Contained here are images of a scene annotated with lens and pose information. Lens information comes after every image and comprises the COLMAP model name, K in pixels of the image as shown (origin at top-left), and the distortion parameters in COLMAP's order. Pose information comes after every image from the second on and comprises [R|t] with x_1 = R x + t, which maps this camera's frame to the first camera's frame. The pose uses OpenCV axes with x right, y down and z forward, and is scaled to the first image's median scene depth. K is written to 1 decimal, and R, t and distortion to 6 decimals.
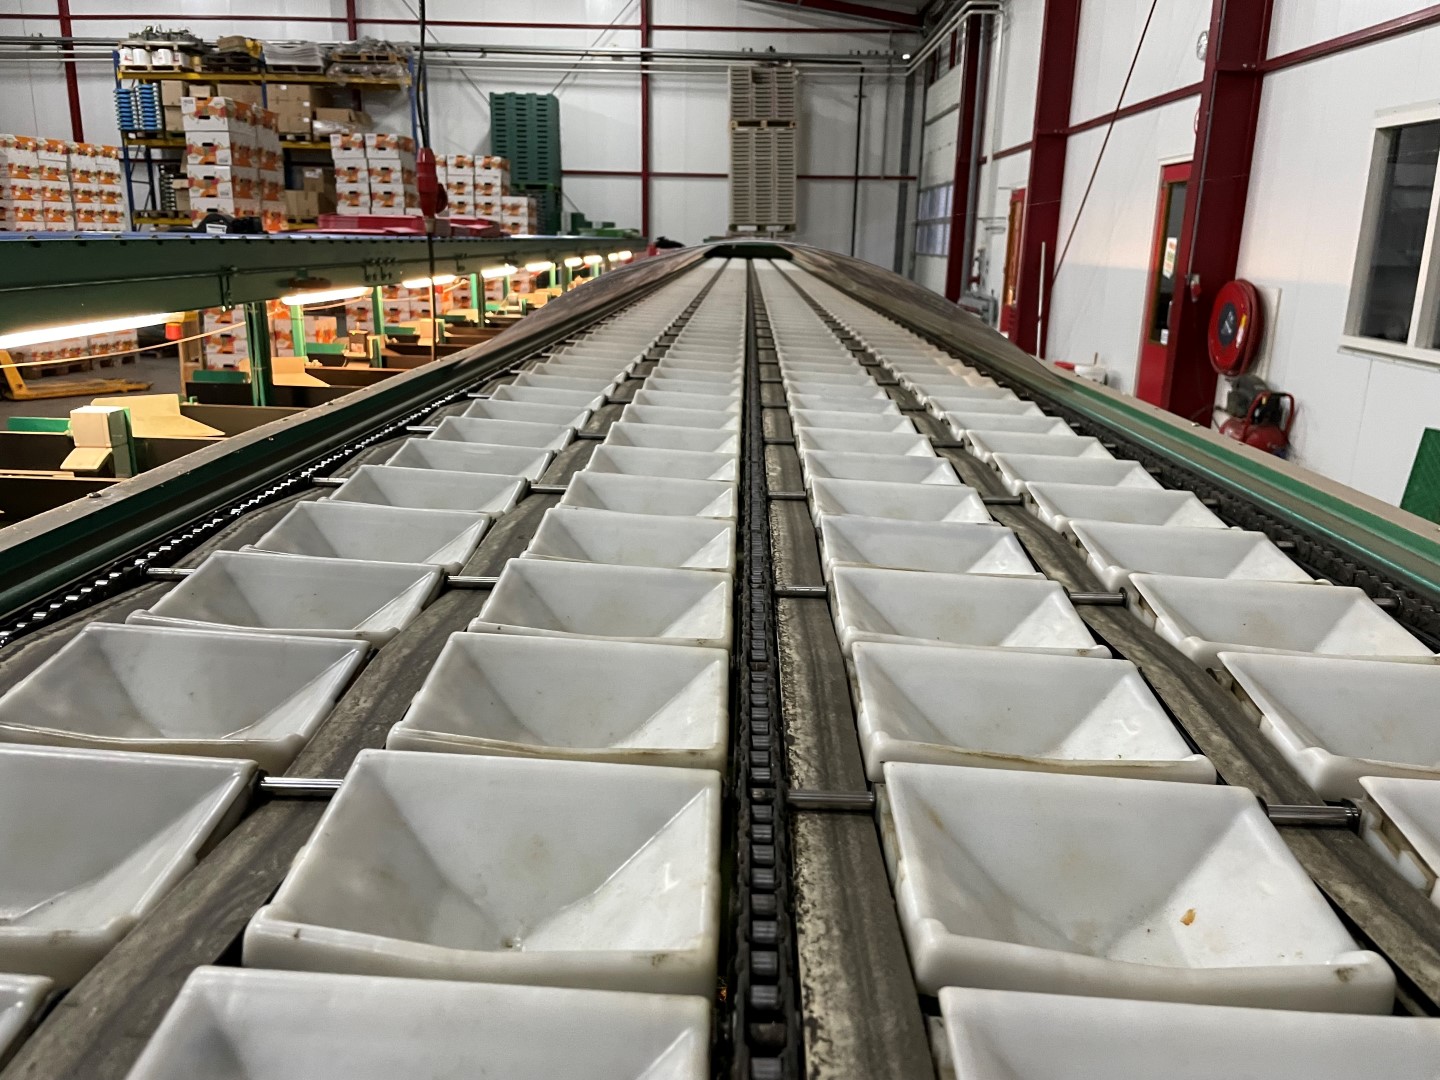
lens RADIAL K [[1092.1, 0, 726.2], [0, 1092.1, 537.3], [0, 0, 1]] dist [0.067643, -0.090738]
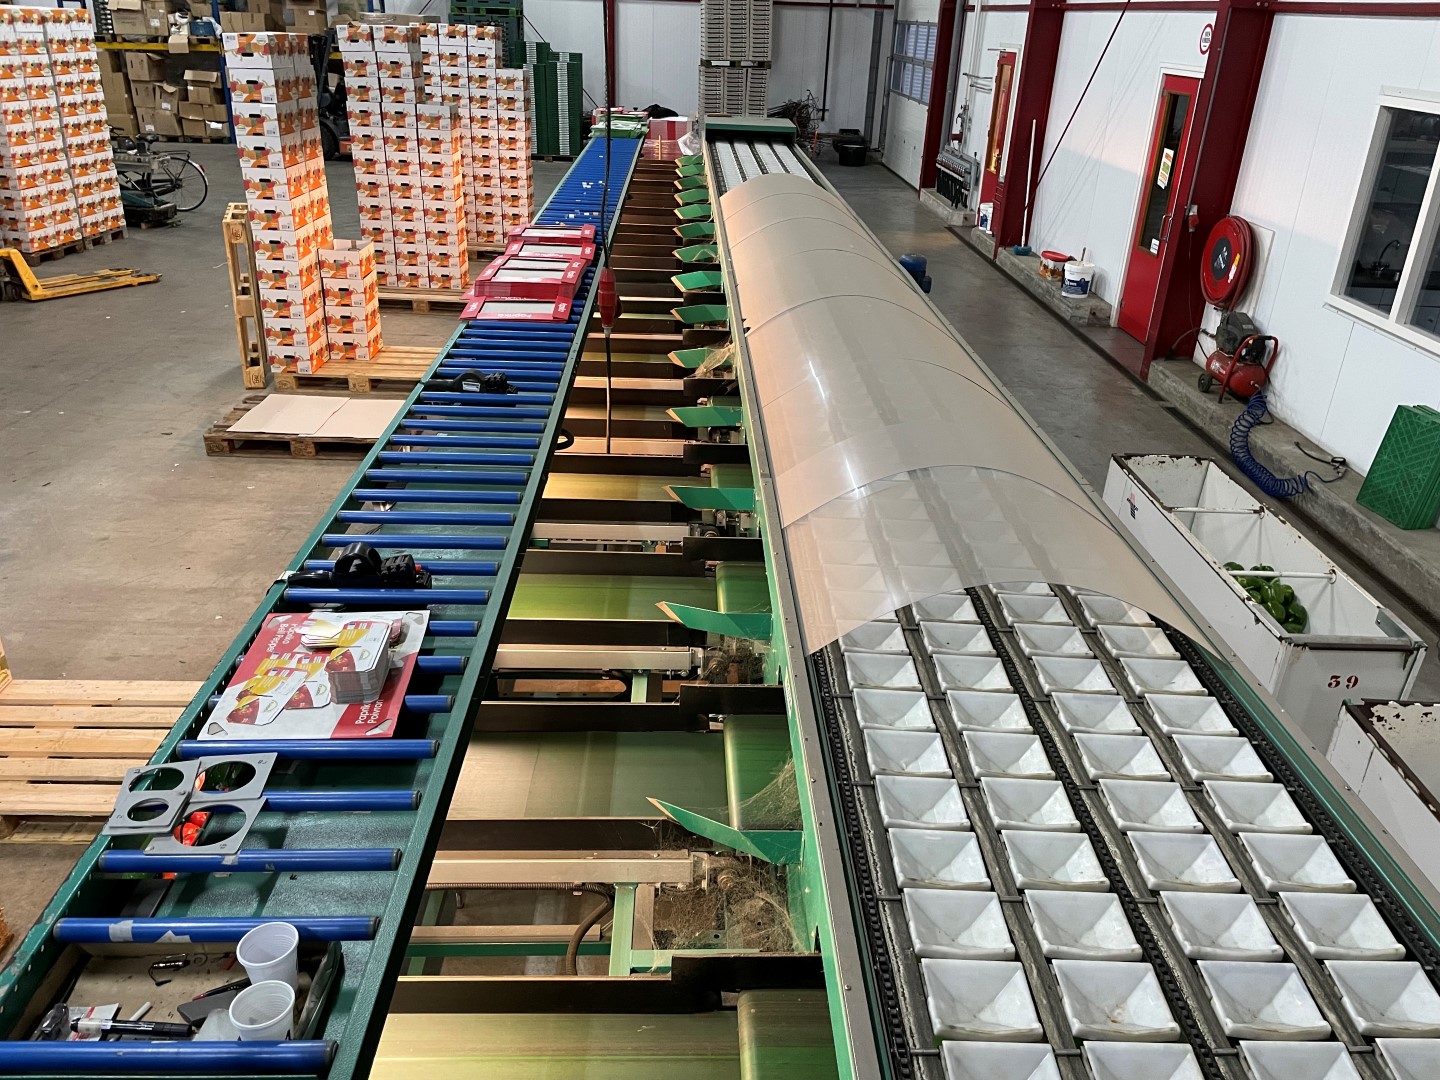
lens RADIAL K [[1092.1, 0, 725.1], [0, 1092.1, 534.7], [0, 0, 1]] dist [0.067643, -0.090738]
pose [[0.998314, -0.008036, 0.057487, -0.058990], [-0.002421, 0.983745, 0.179556, -0.077080], [-0.057995, -0.179392, 0.982067, -0.049019]]
